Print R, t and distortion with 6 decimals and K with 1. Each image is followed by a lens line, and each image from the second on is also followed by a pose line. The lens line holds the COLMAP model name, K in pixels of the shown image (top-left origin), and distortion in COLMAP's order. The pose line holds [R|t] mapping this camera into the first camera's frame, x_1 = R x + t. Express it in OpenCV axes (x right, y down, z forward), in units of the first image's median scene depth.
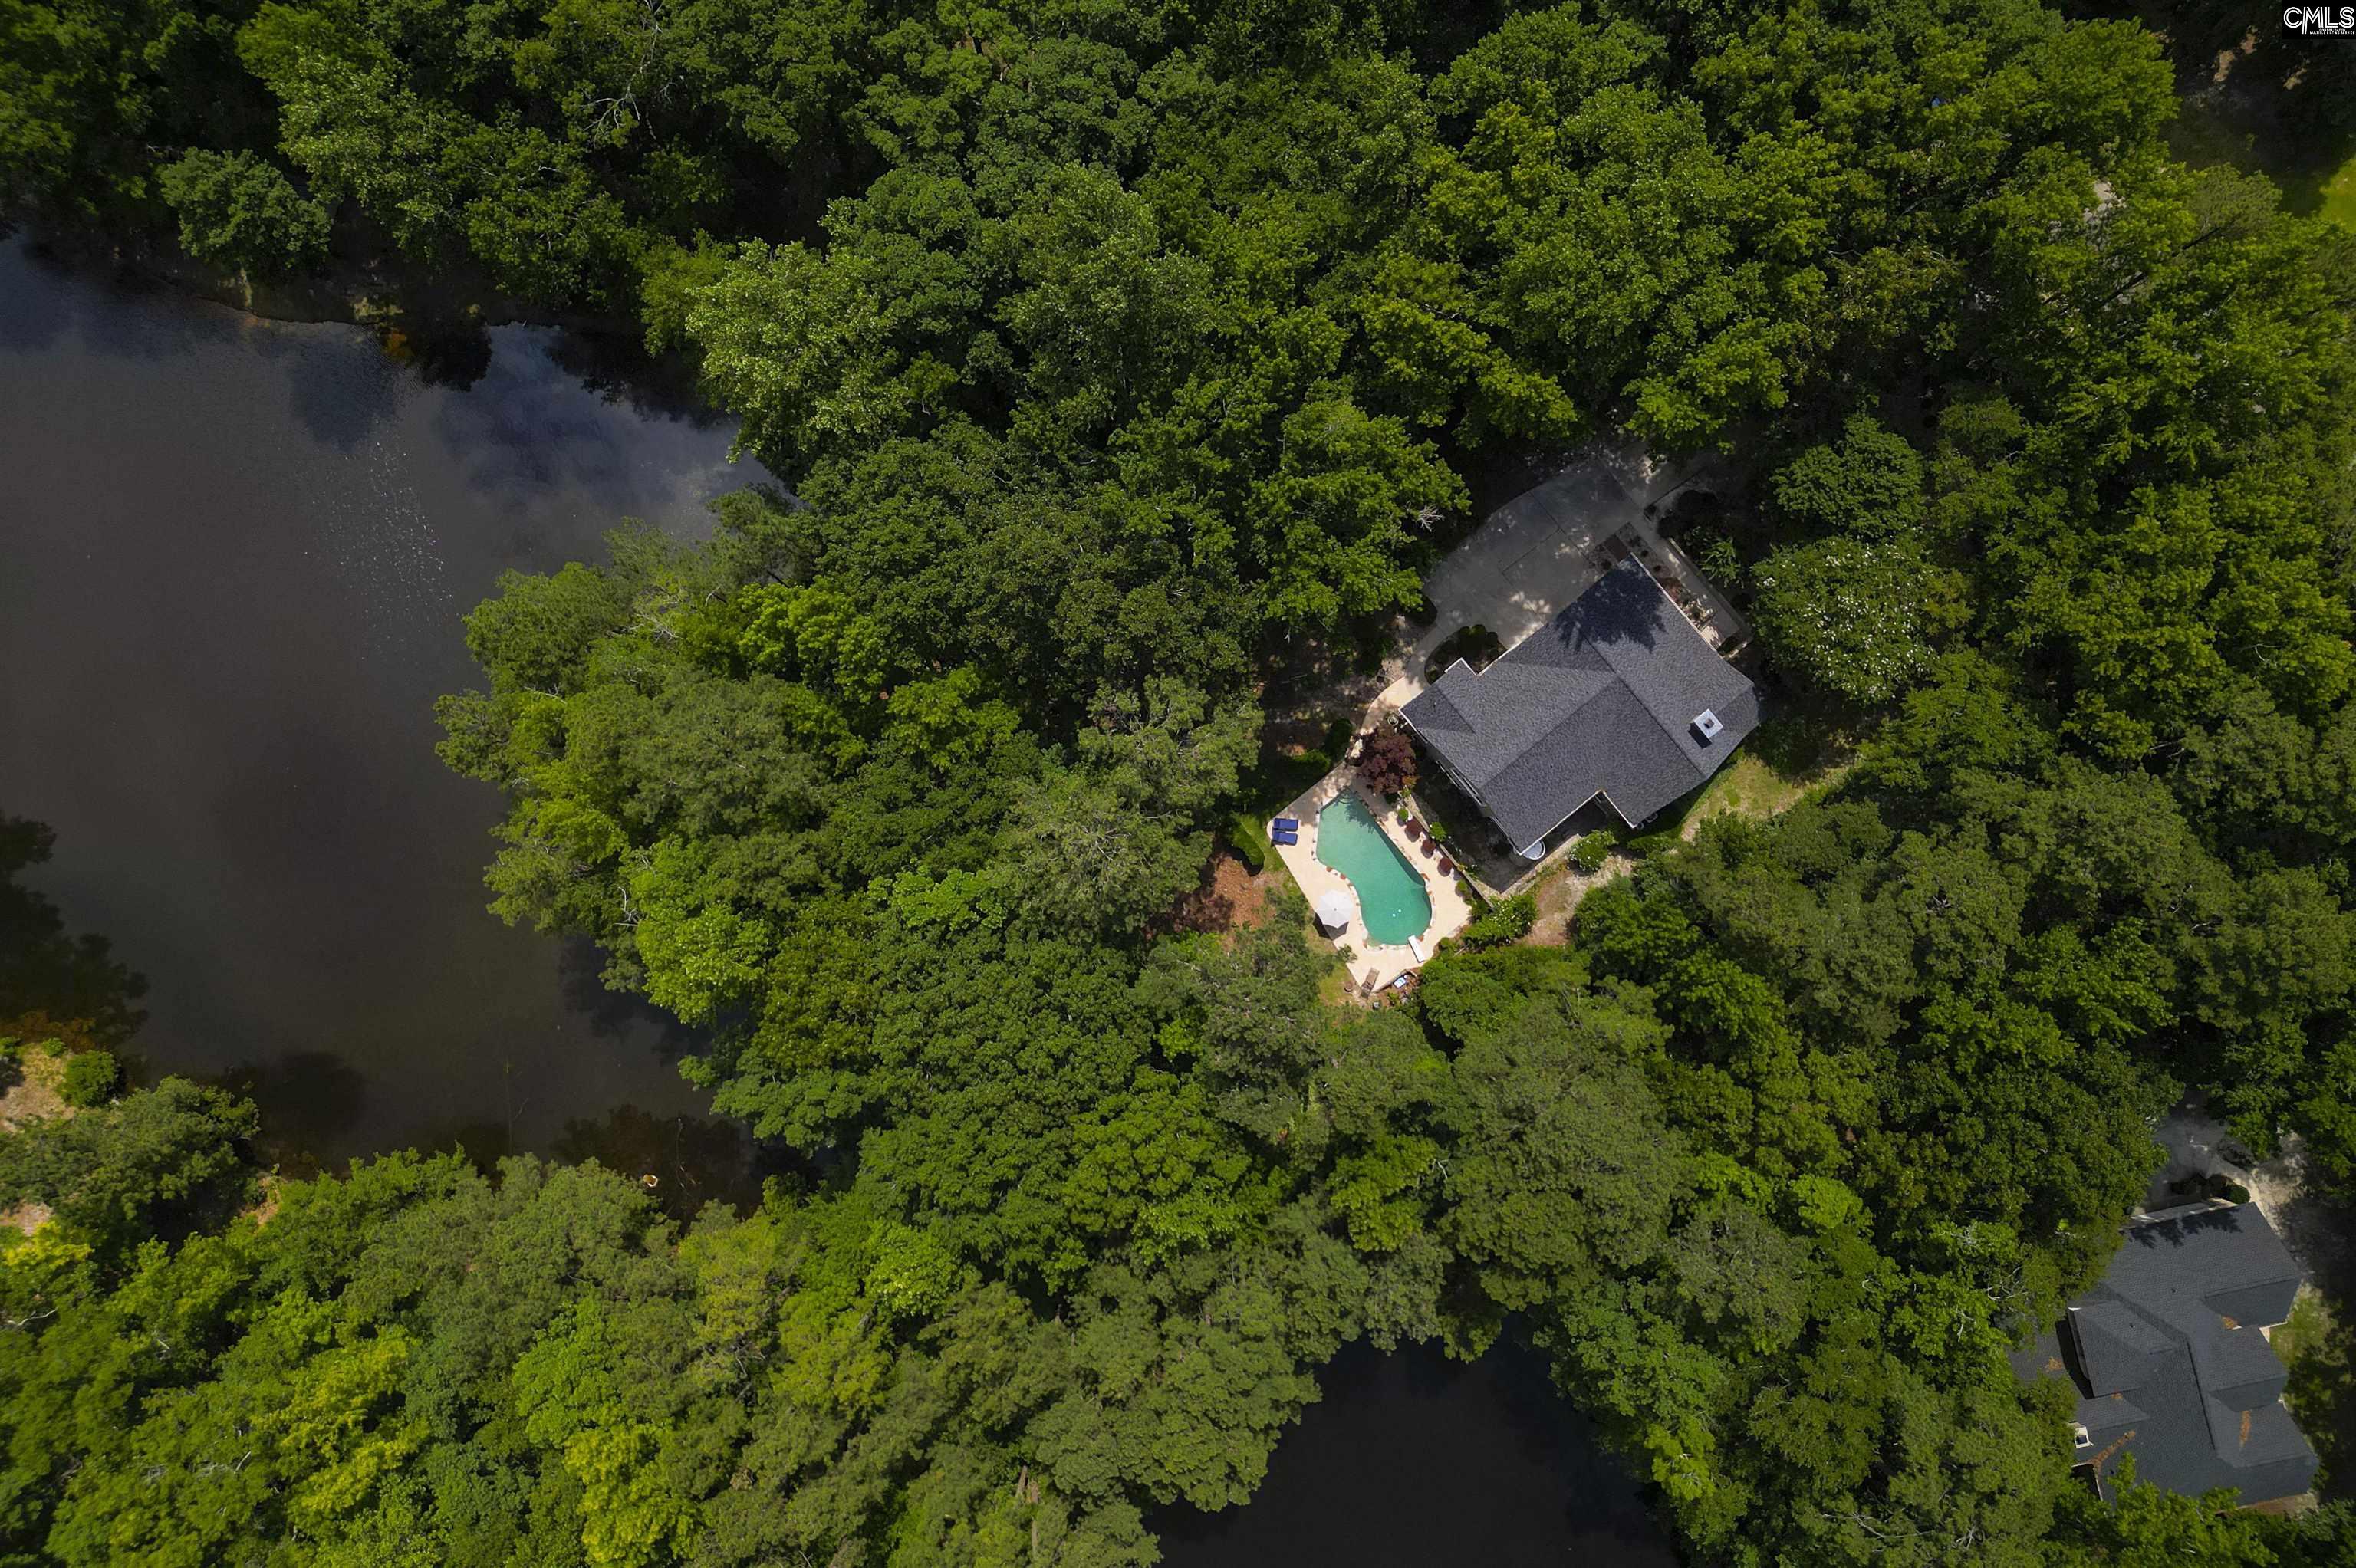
lens RADIAL K [[1642.7, 0, 1163.4], [0, 1642.7, 782.0], [0, 0, 1]] dist [0.038124, -0.011836]
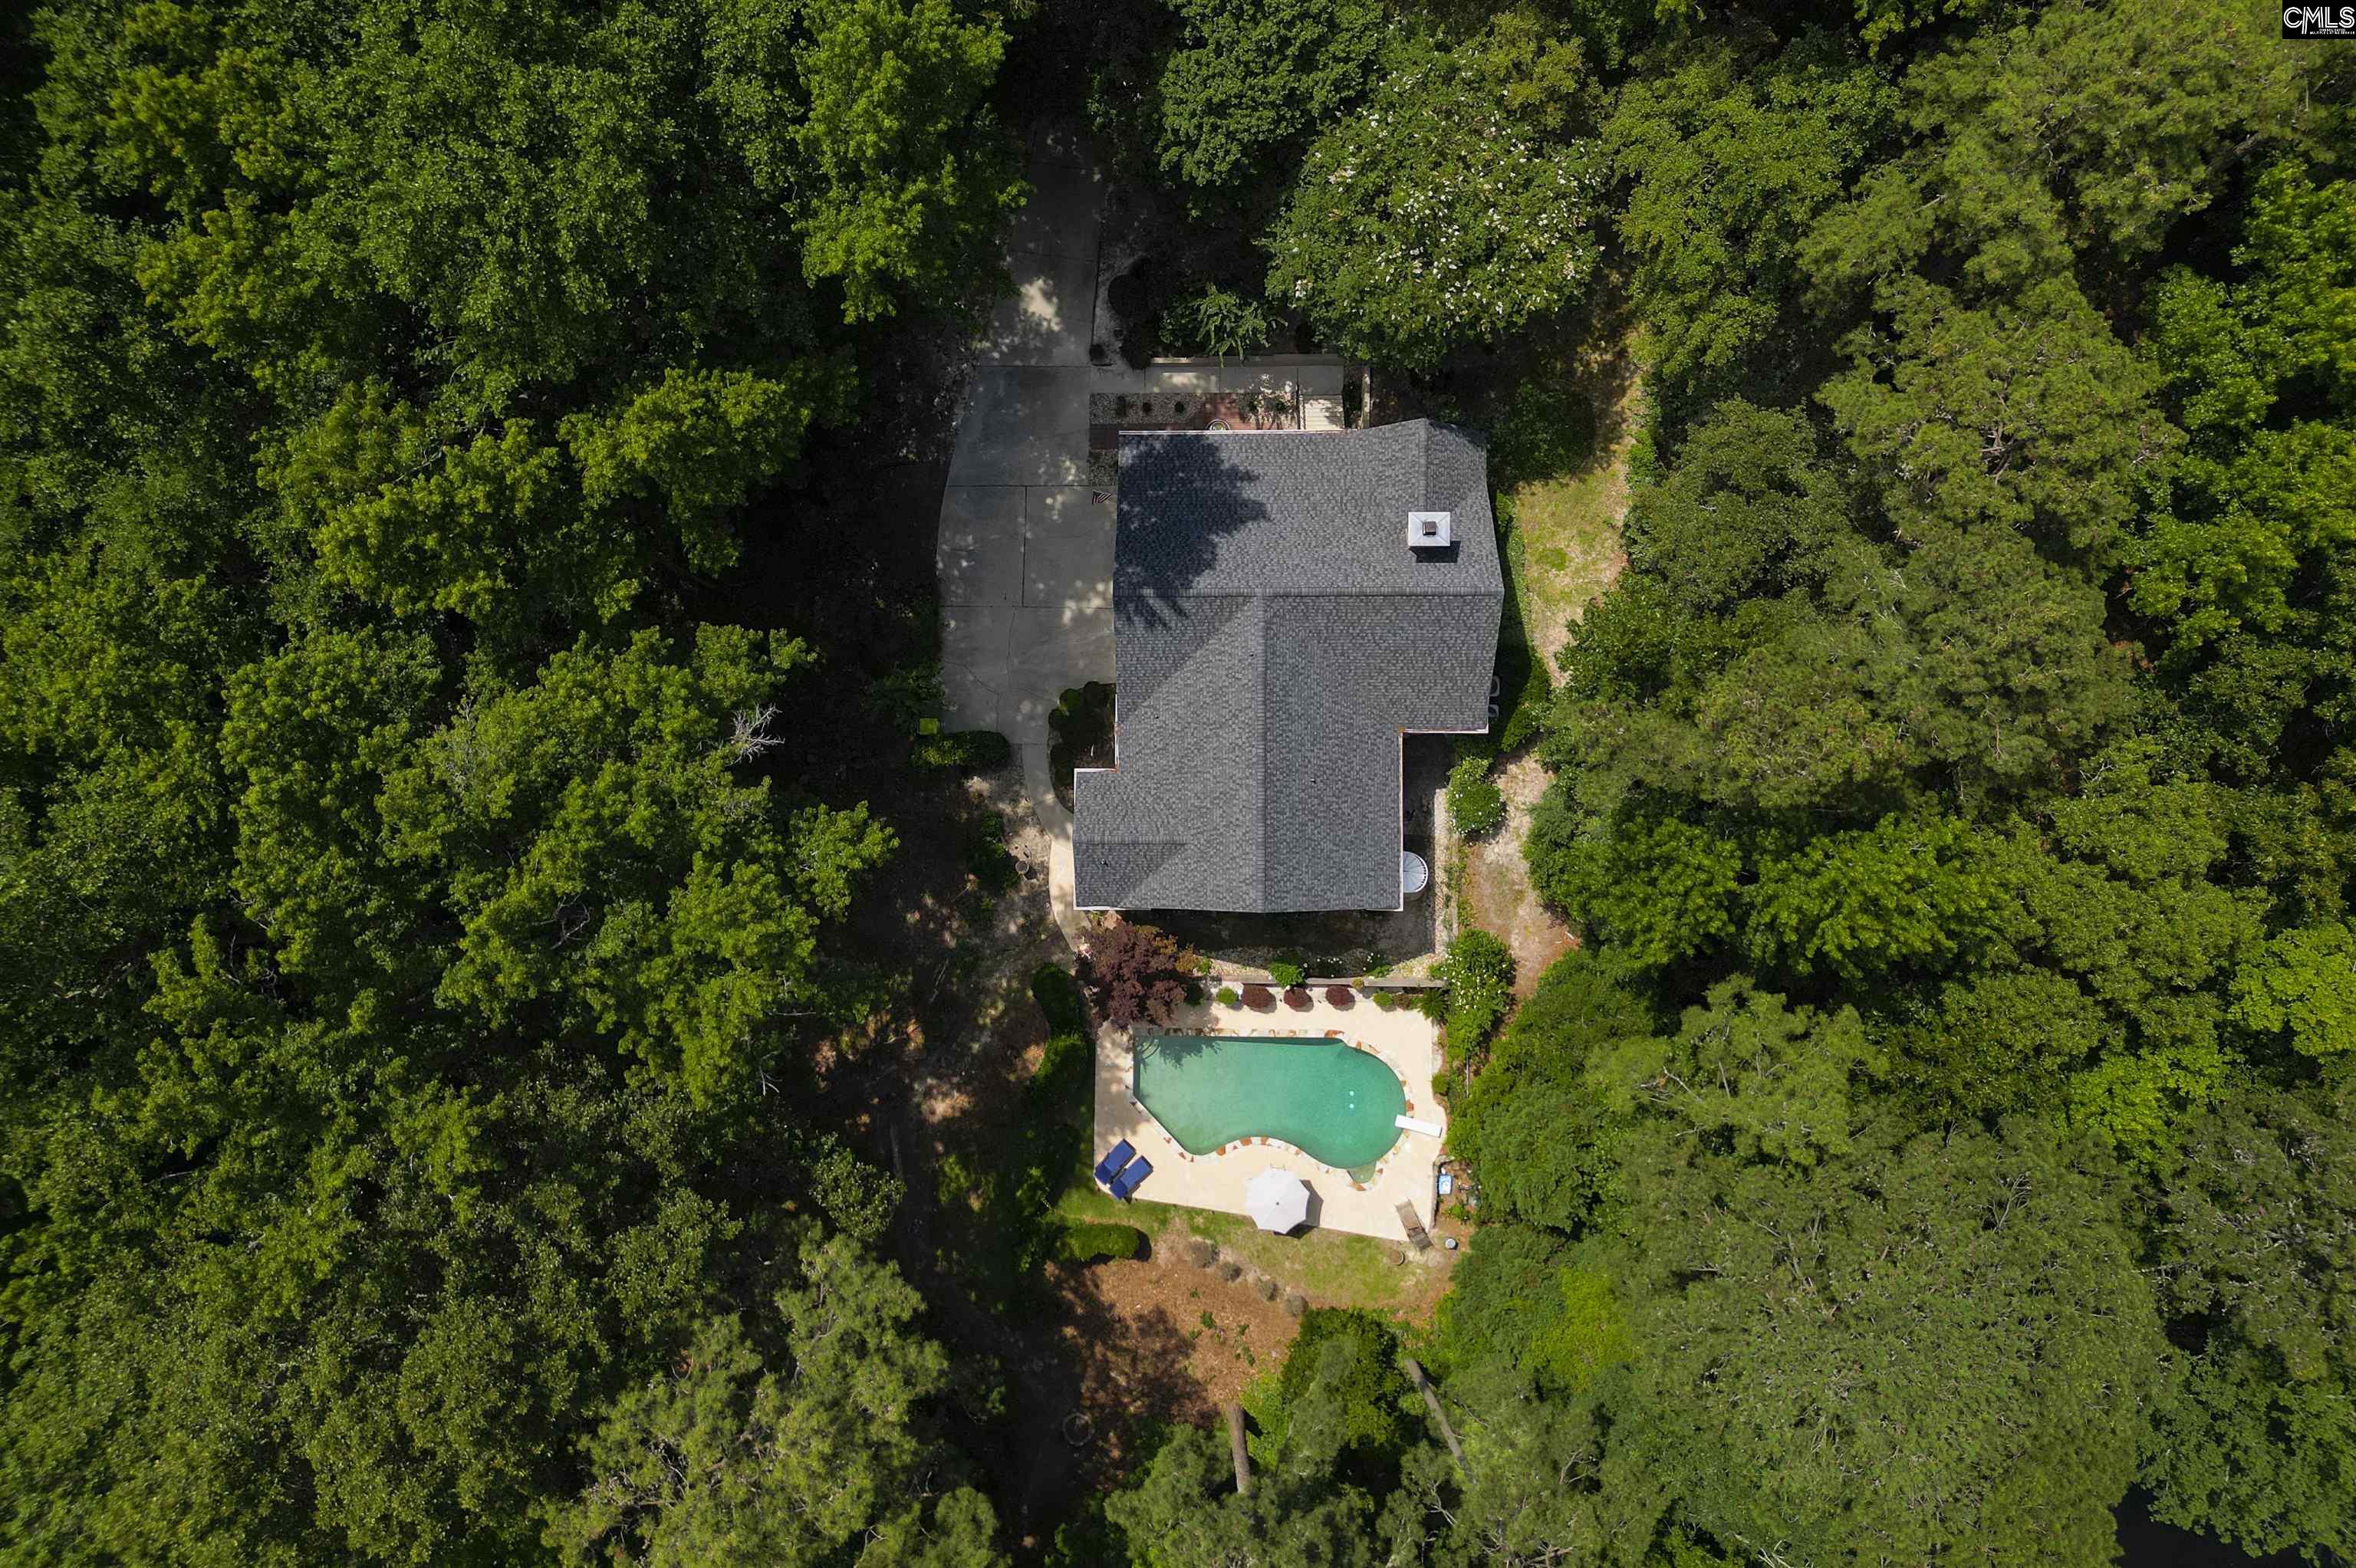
lens RADIAL K [[1642.7, 0, 1182.0], [0, 1642.7, 775.0], [0, 0, 1]] dist [0.038124, -0.011836]
pose [[0.634098, -0.772262, 0.039121, 0.179856], [0.772917, 0.634501, -0.002662, -0.043249], [-0.022767, 0.031925, 0.999231, 0.421030]]
